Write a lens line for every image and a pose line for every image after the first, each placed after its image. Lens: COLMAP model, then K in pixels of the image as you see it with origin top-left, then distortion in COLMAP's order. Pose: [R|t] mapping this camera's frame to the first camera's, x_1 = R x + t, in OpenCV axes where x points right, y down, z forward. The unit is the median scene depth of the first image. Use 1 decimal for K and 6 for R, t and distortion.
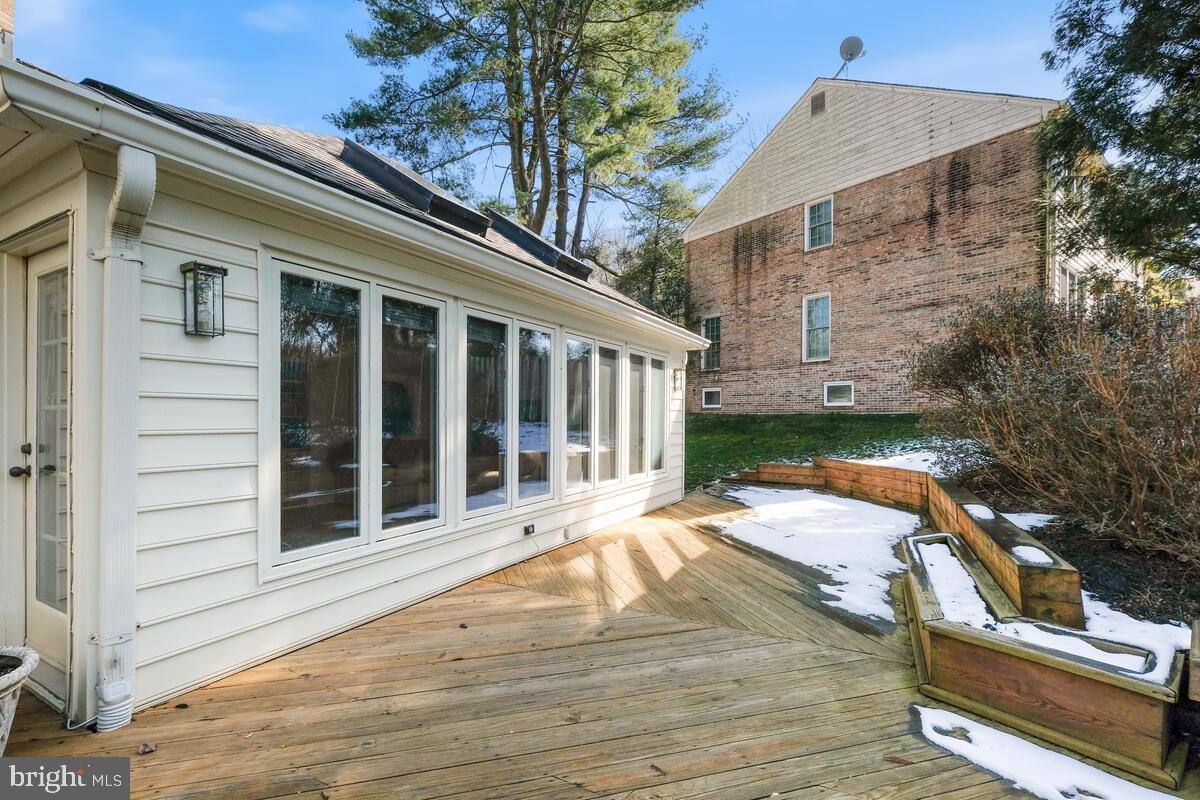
lens RADIAL K [[507.7, 0, 498.8], [0, 507.7, 380.5], [0, 0, 1]] dist [-0.001037, -0.000808]
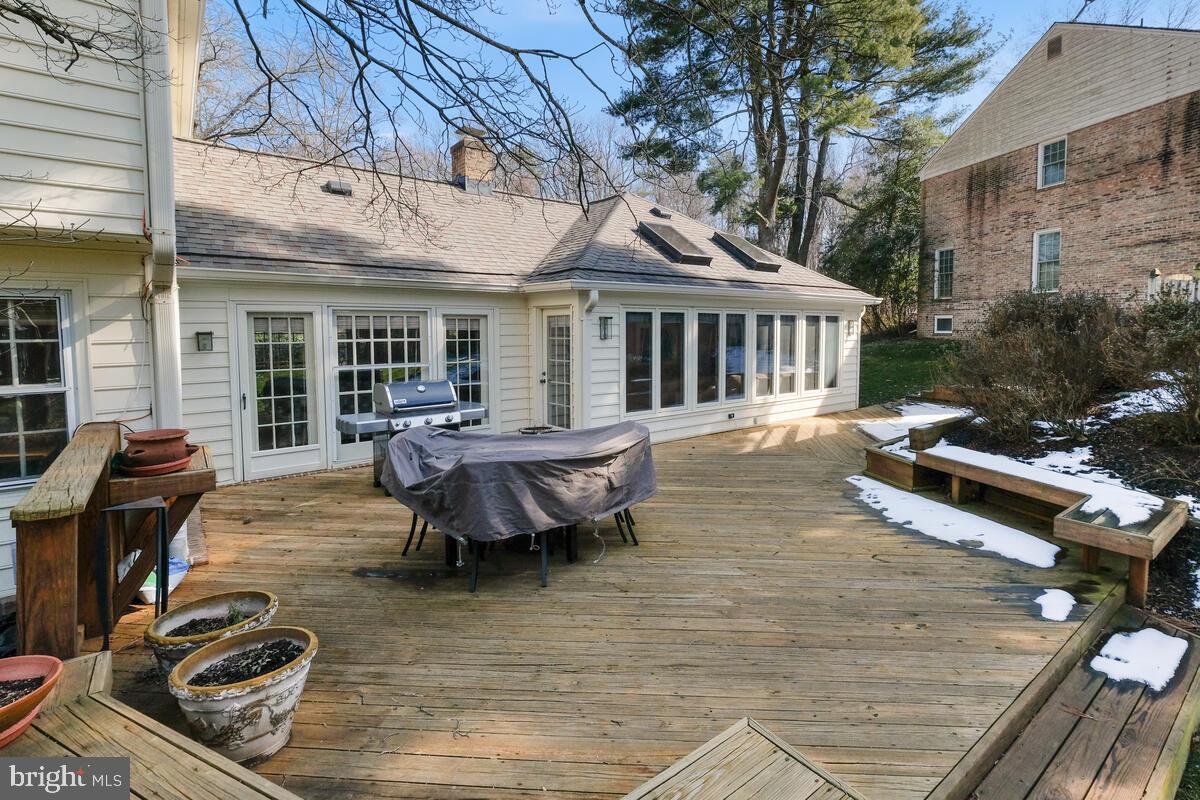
lens RADIAL K [[507.7, 0, 663.4], [0, 507.7, 349.2], [0, 0, 1]] dist [-0.001037, -0.000808]
pose [[0.983977, 0.020001, -0.177169, 0.034730], [-0.000436, 0.993955, 0.109789, -0.042559], [0.178294, -0.107952, 0.978038, -0.224100]]
